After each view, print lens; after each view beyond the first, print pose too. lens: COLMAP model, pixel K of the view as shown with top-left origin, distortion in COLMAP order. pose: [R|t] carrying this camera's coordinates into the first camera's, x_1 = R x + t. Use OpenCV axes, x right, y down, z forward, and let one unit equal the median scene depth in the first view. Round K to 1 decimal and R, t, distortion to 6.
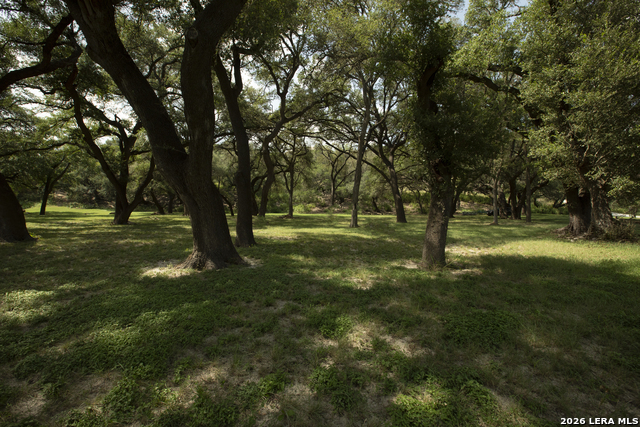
lens RADIAL K [[293.0, 0, 320.0], [0, 293.0, 215.7], [0, 0, 1]] dist [-0.044535, 0.016490]
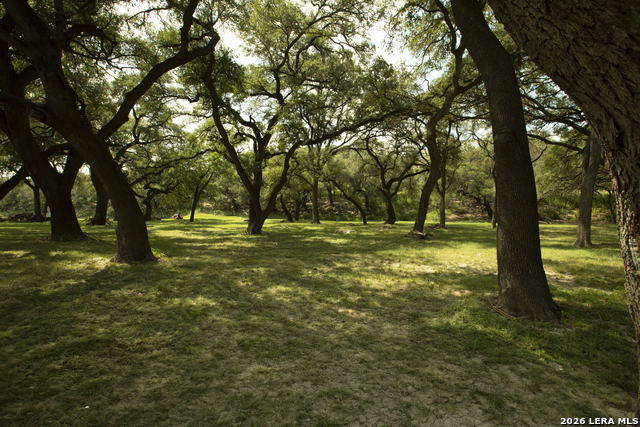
lens RADIAL K [[293.0, 0, 320.0], [0, 293.0, 215.7], [0, 0, 1]] dist [-0.044535, 0.016490]
pose [[0.929116, -0.001645, -0.369784, -0.118623], [-0.007157, 0.999723, -0.022430, -0.005556], [0.369718, 0.023487, 0.928847, 0.163721]]
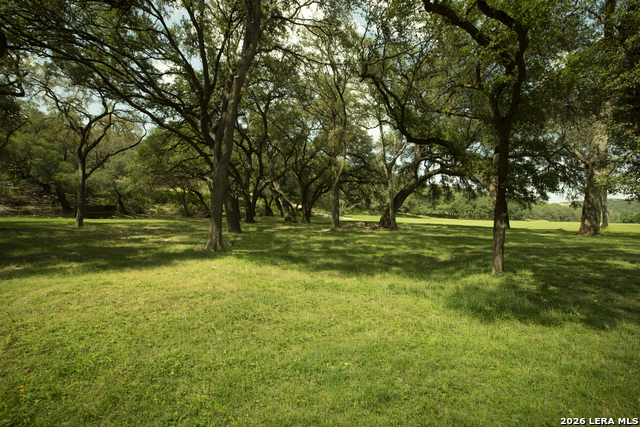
lens RADIAL K [[293.0, 0, 320.0], [0, 293.0, 215.7], [0, 0, 1]] dist [-0.044535, 0.016490]
pose [[0.623930, 0.000530, 0.781480, -0.116485], [0.003535, 0.999988, -0.003500, -0.008807], [-0.781472, 0.004947, 0.623920, 0.316555]]
